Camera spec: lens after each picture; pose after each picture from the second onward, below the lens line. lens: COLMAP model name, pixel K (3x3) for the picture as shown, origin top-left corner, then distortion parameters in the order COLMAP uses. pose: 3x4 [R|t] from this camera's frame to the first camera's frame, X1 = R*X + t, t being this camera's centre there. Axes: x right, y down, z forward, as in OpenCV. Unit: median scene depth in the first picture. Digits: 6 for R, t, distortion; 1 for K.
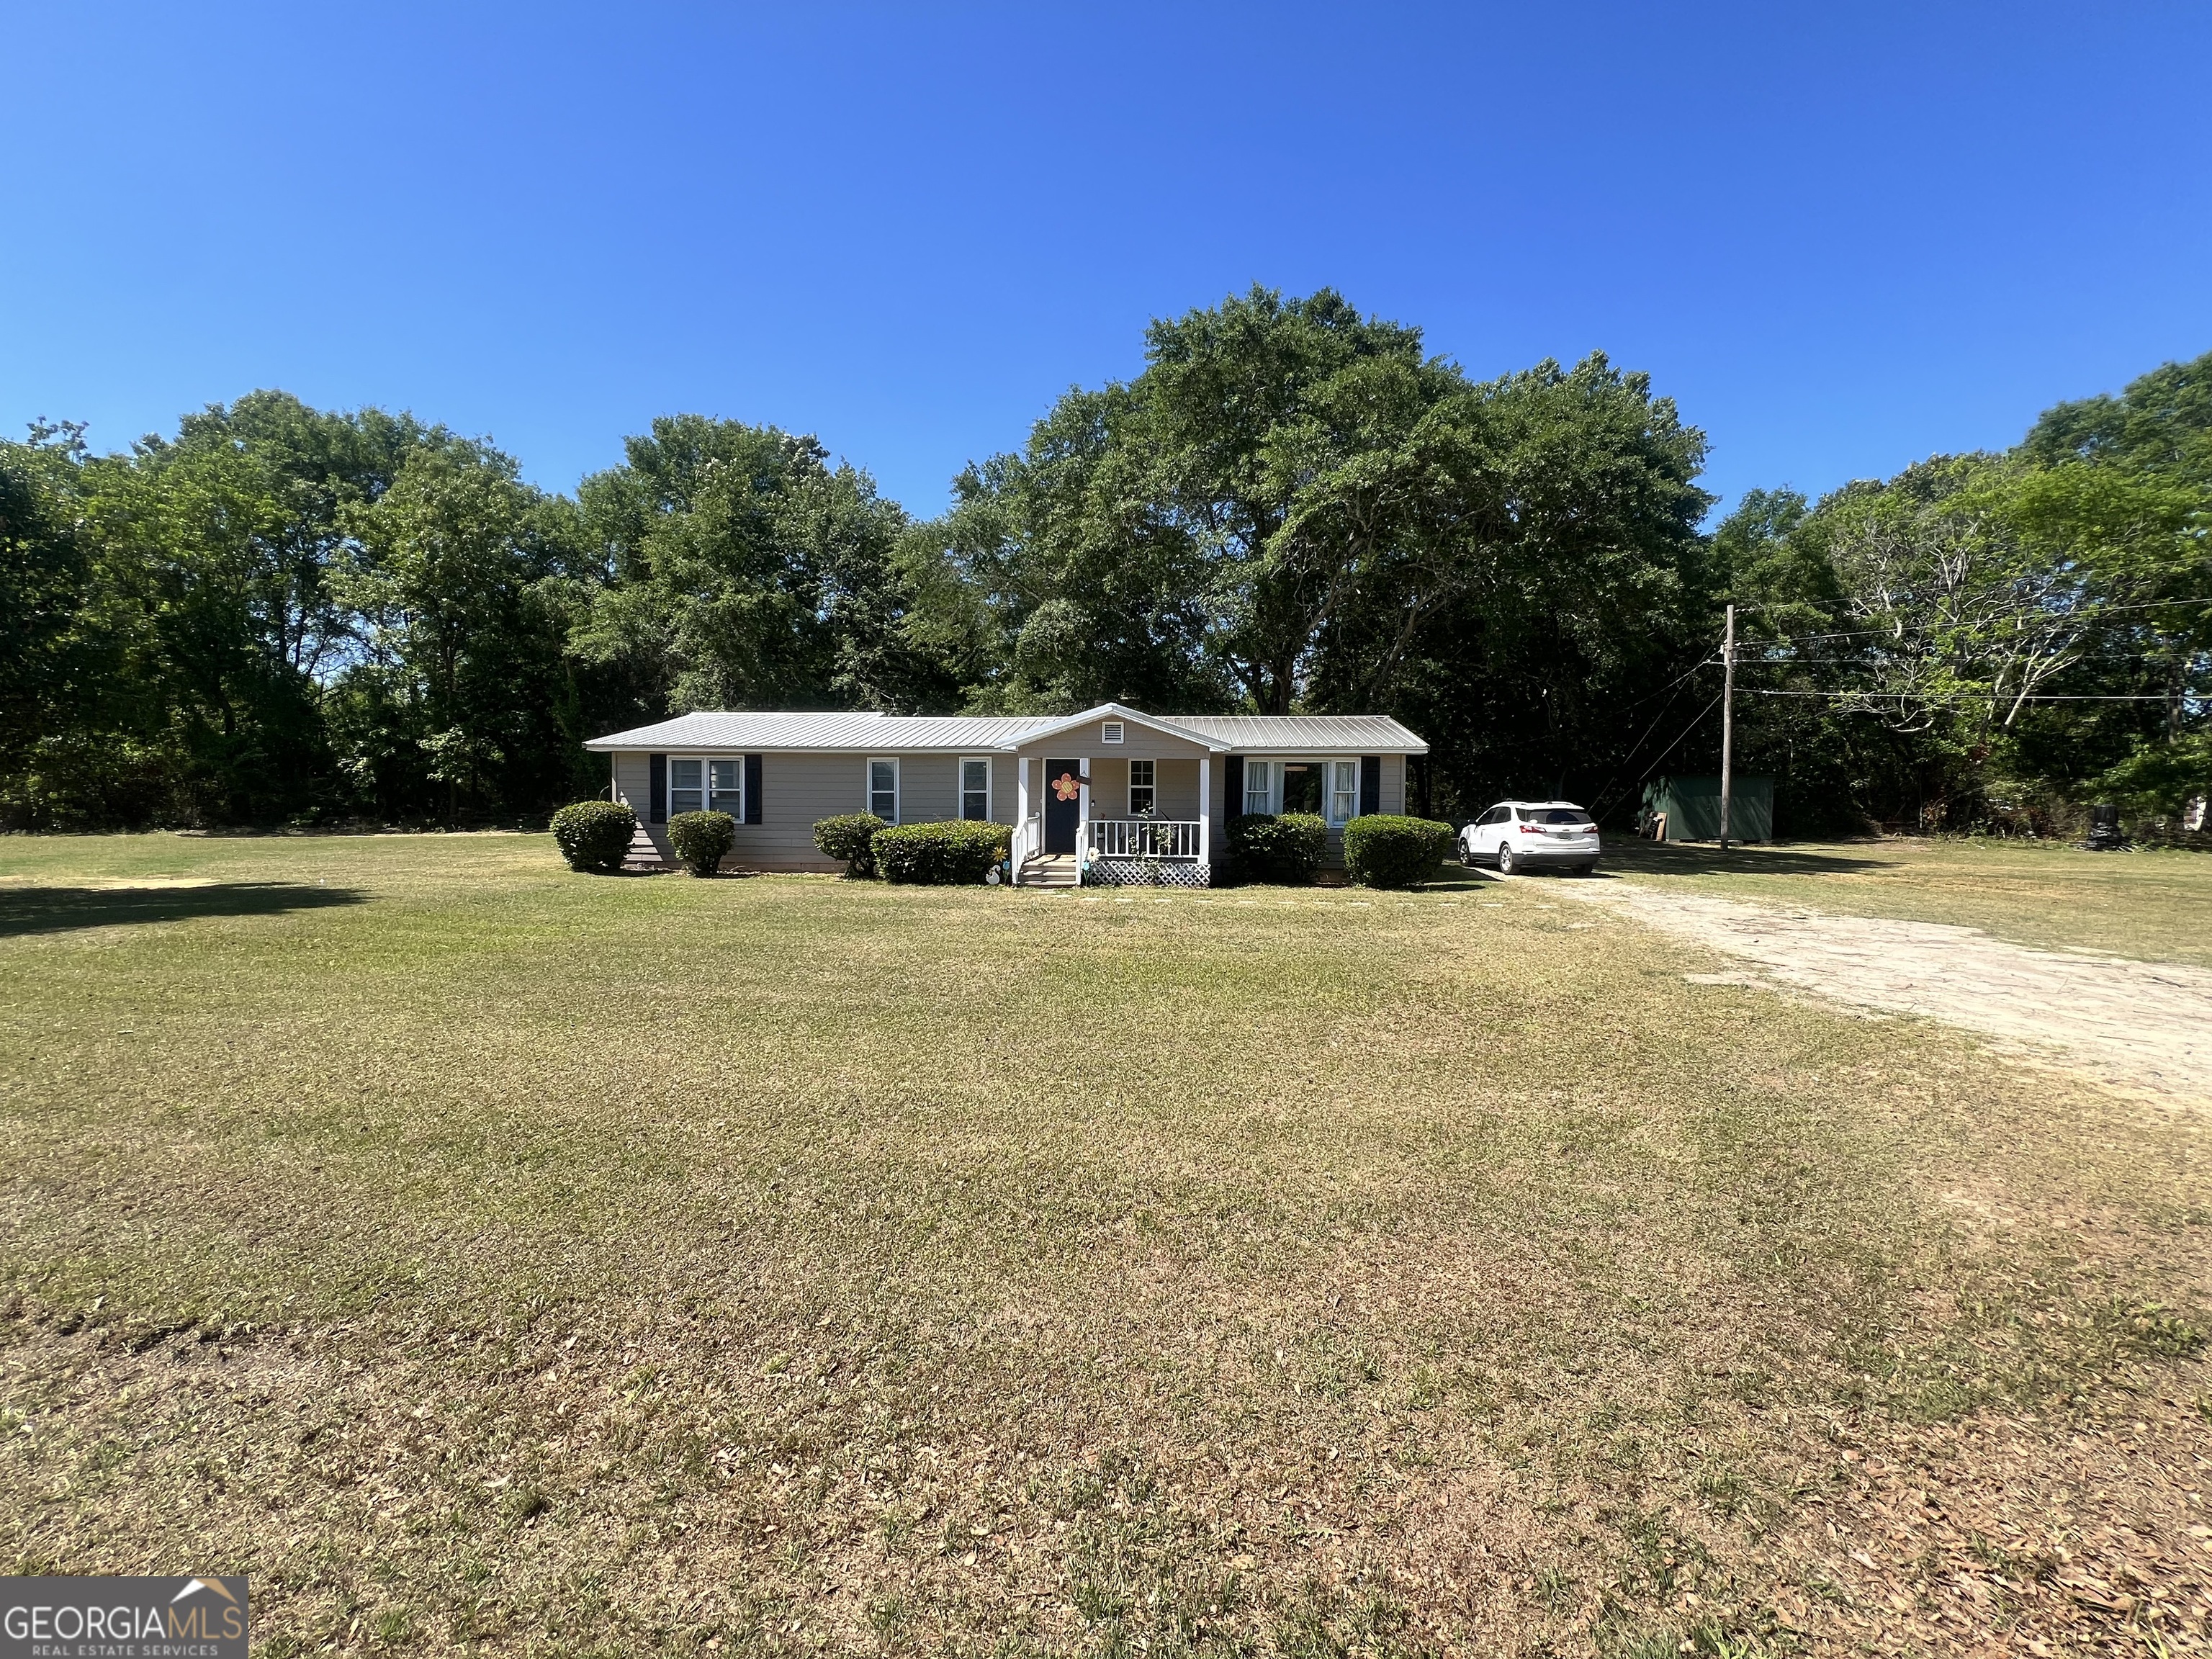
lens RADIAL K [[887.8, 0, 1103.7], [0, 887.8, 832.2], [0, 0, 1]] dist [-0.001636, -0.000130]
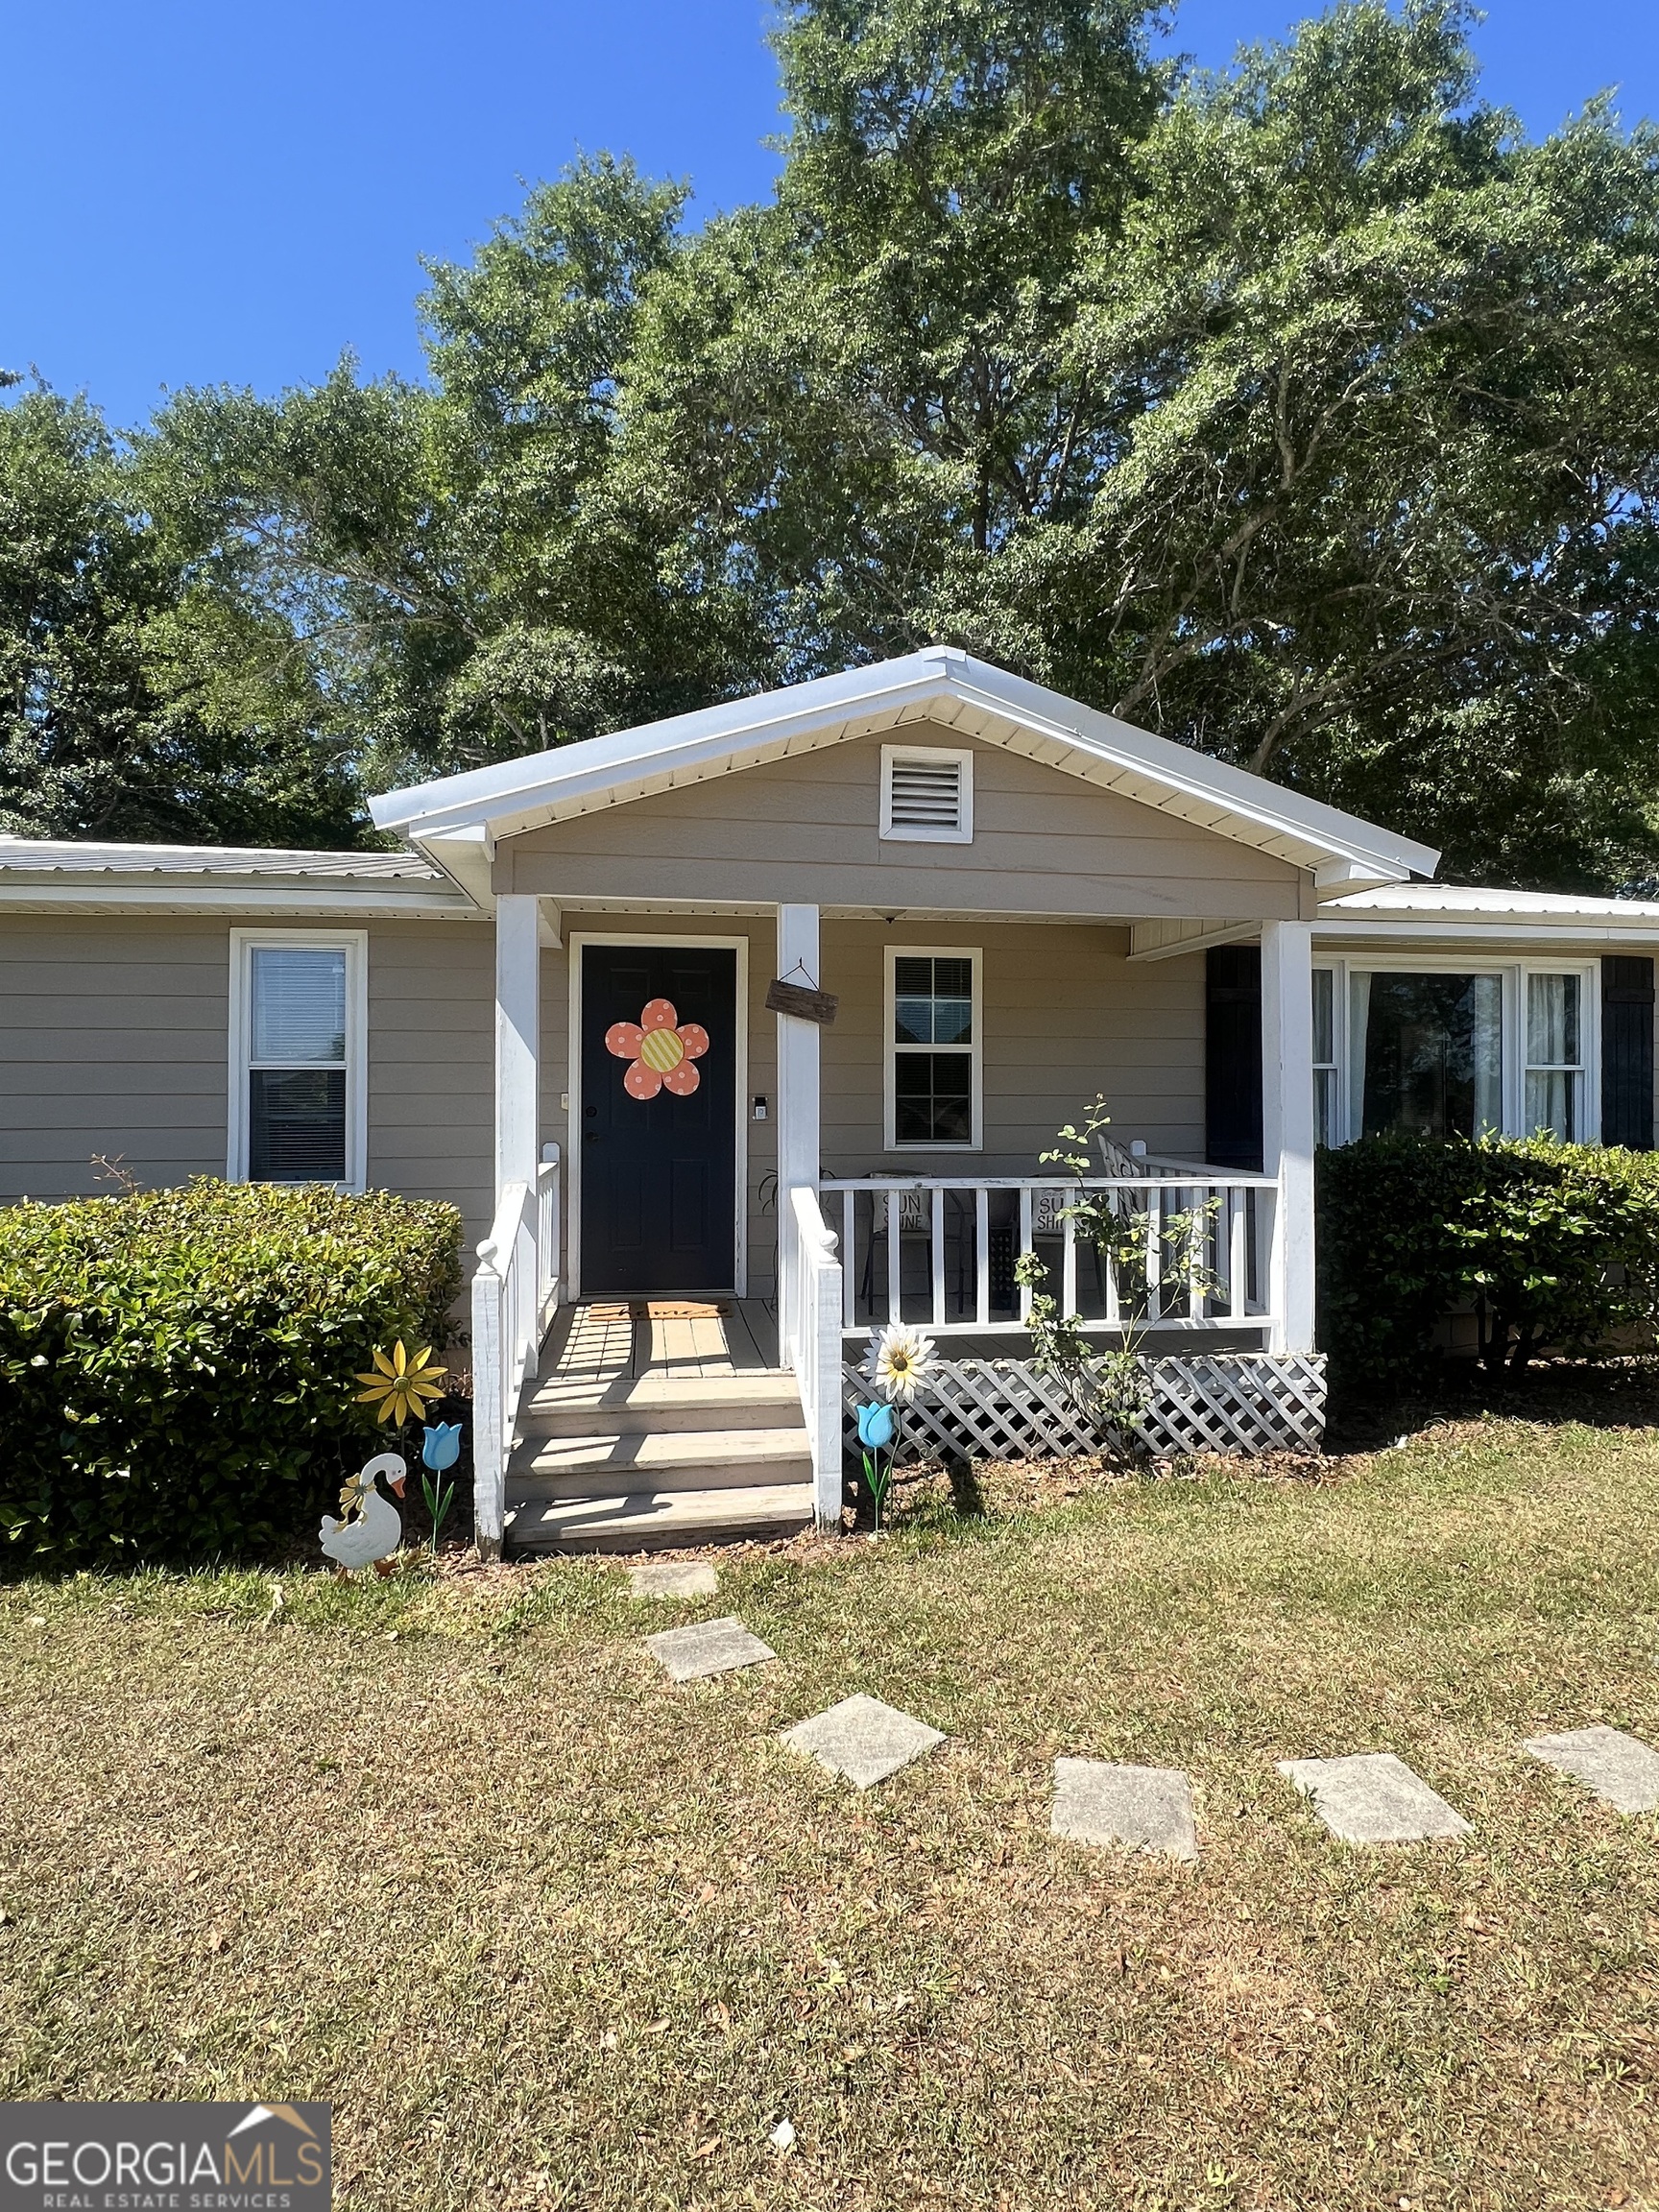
lens RADIAL K [[1143.7, 0, 838.4], [0, 1143.7, 1104.2], [0, 0, 1]] dist [-0.031943, -0.000325]
pose [[0.967005, -0.005099, 0.254705, -0.087136], [0.017403, 0.998786, -0.046075, -0.019627], [-0.254161, 0.048987, 0.965920, 0.725900]]
